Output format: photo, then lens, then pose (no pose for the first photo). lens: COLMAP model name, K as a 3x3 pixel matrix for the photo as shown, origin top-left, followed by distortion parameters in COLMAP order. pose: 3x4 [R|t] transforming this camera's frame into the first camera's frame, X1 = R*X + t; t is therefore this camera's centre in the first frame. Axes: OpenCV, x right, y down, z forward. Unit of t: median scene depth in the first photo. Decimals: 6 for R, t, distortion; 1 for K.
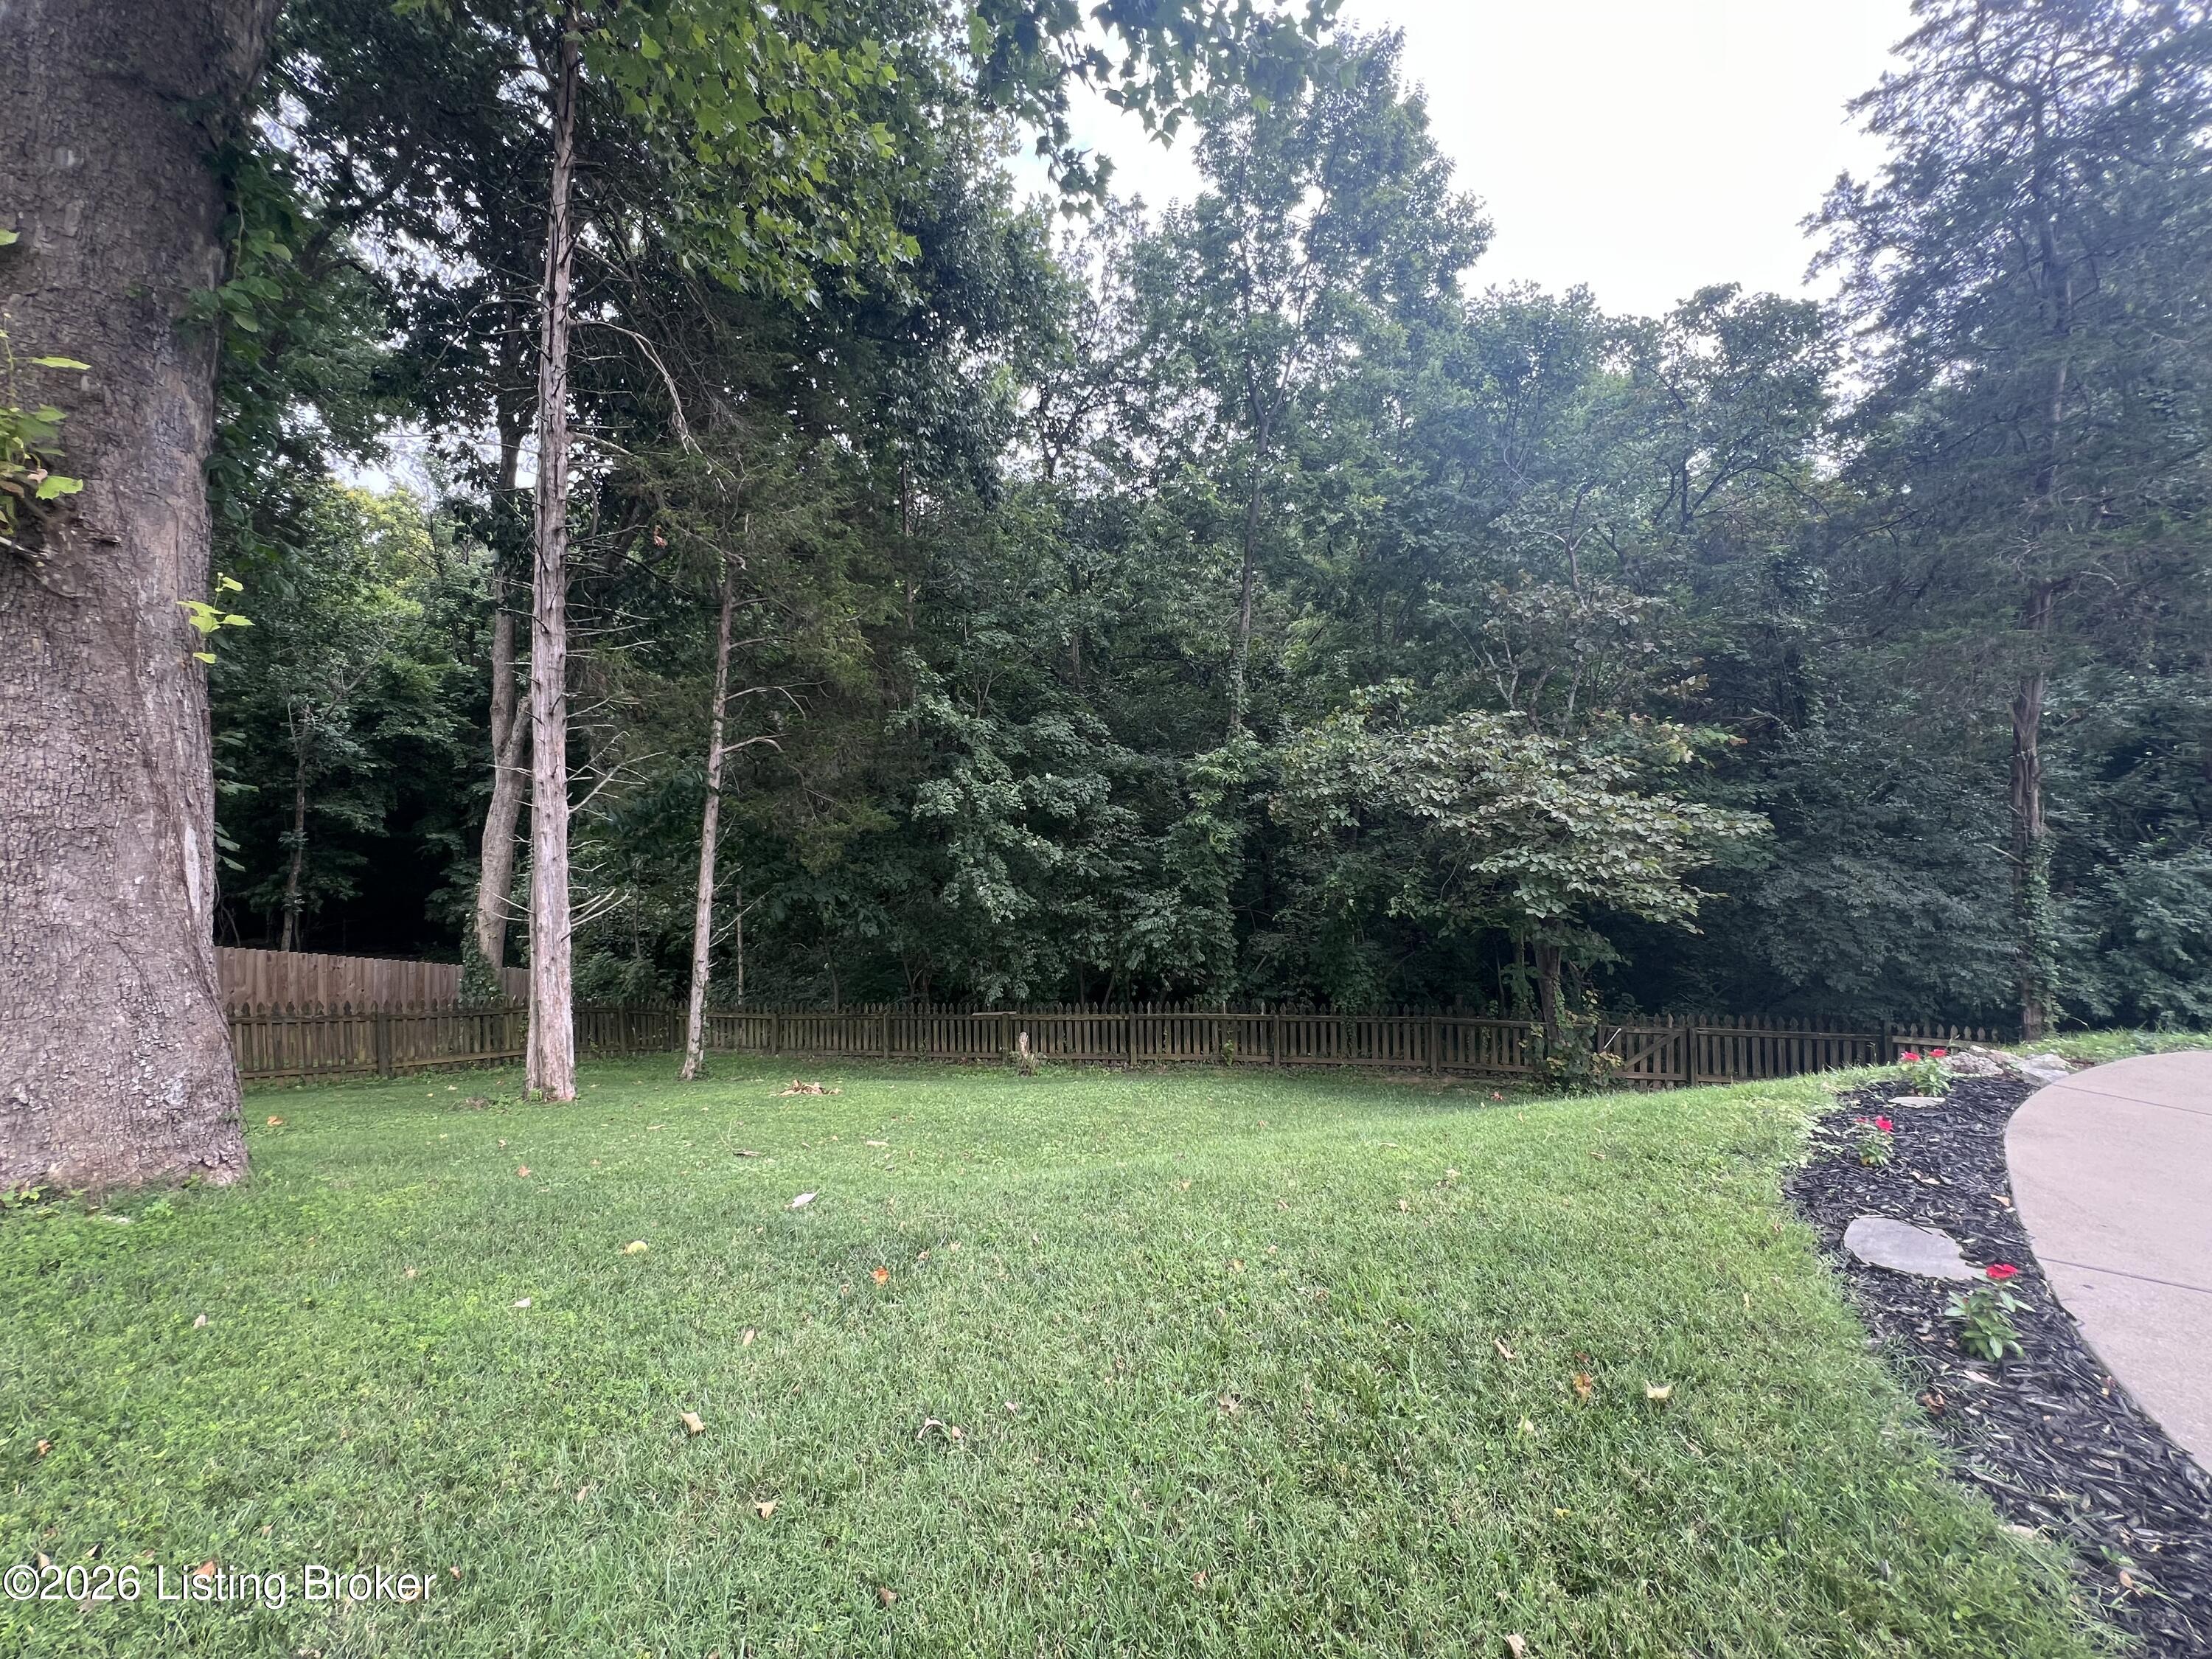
lens RADIAL K [[887.9, 0, 1106.0], [0, 887.9, 829.5], [0, 0, 1]] dist [0.000305, 0.000028]
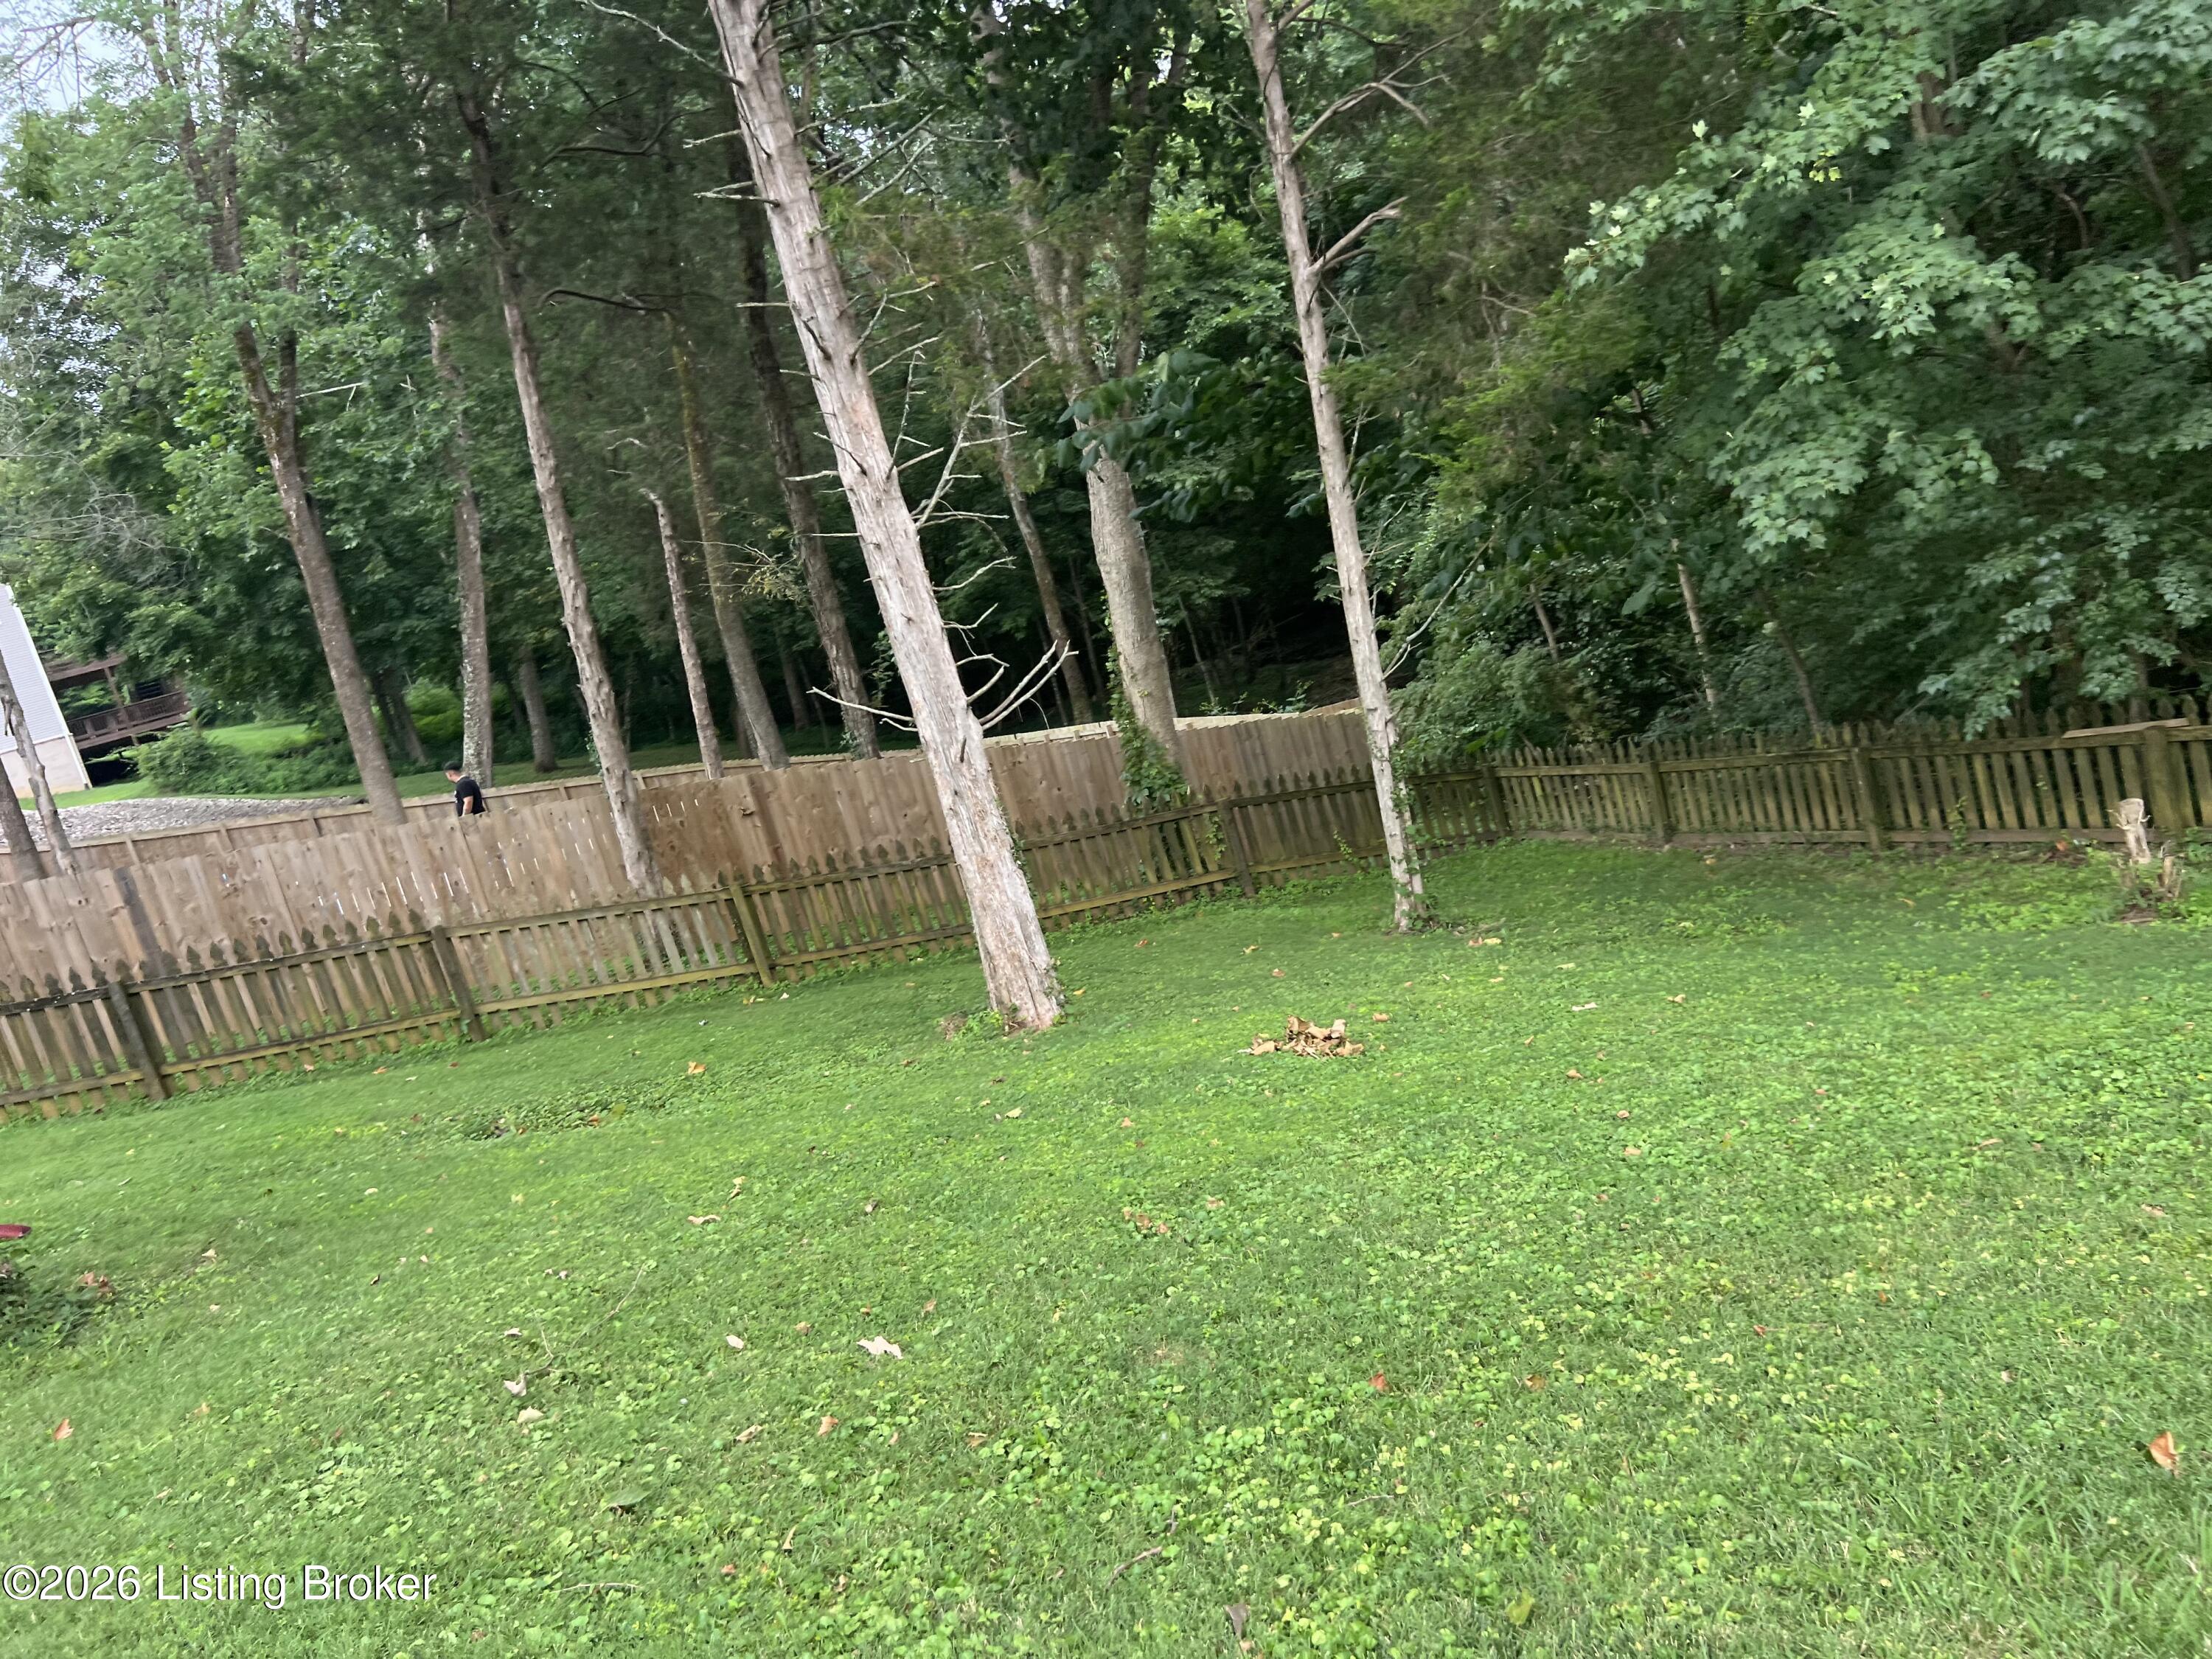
lens RADIAL K [[1682.5, 0, 1106.0], [0, 1682.5, 829.5], [0, 0, 1]] dist [-0.000330, 0.000541]
pose [[0.606172, -0.042868, -0.794177, 0.199467], [0.285558, 0.943695, 0.167020, 0.012086], [0.742302, -0.328027, 0.584283, 0.312624]]
